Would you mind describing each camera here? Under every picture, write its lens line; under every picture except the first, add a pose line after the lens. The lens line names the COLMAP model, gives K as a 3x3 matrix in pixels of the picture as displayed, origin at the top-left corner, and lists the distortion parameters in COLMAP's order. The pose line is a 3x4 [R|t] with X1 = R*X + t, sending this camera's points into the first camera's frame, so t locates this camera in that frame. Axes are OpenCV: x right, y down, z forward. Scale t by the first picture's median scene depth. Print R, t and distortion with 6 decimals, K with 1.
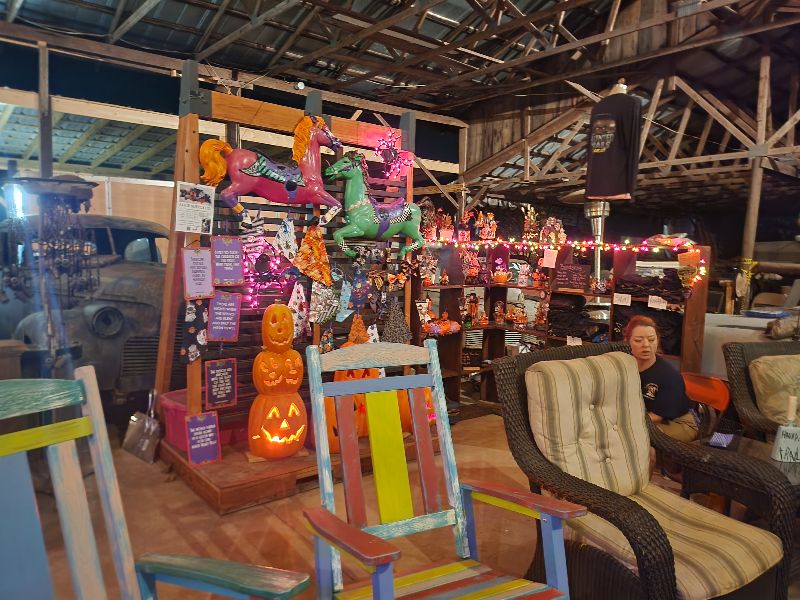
lens RADIAL K [[584.3, 0, 400.0], [0, 584.3, 300.0], [0, 0, 1]] dist [0.073466, -0.056636]
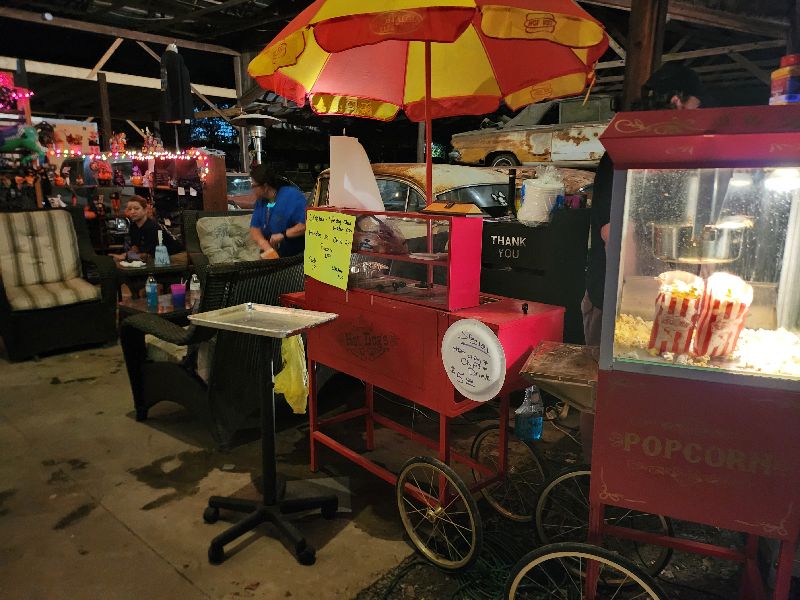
lens RADIAL K [[584.3, 0, 400.0], [0, 584.3, 300.0], [0, 0, 1]] dist [0.073466, -0.056636]
pose [[0.987955, -0.049923, 0.146465, 0.278512], [0.031320, 0.991450, 0.126673, 0.040697], [-0.151537, -0.120560, 0.981072, -0.251043]]
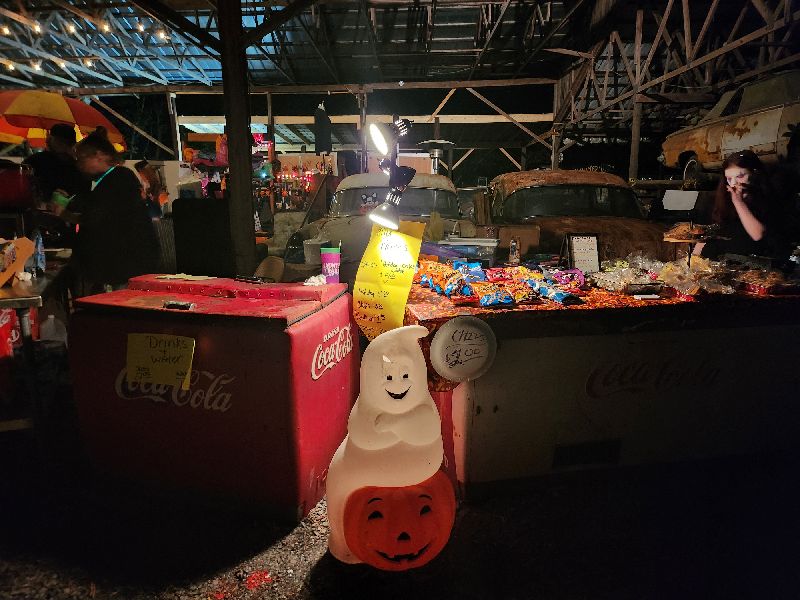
lens RADIAL K [[584.3, 0, 400.0], [0, 584.3, 300.0], [0, 0, 1]] dist [0.073466, -0.056636]
pose [[0.755486, 0.079813, -0.650285, 0.873377], [-0.027247, 0.995521, 0.090530, 0.073769], [0.654598, -0.050676, 0.754277, -0.226421]]
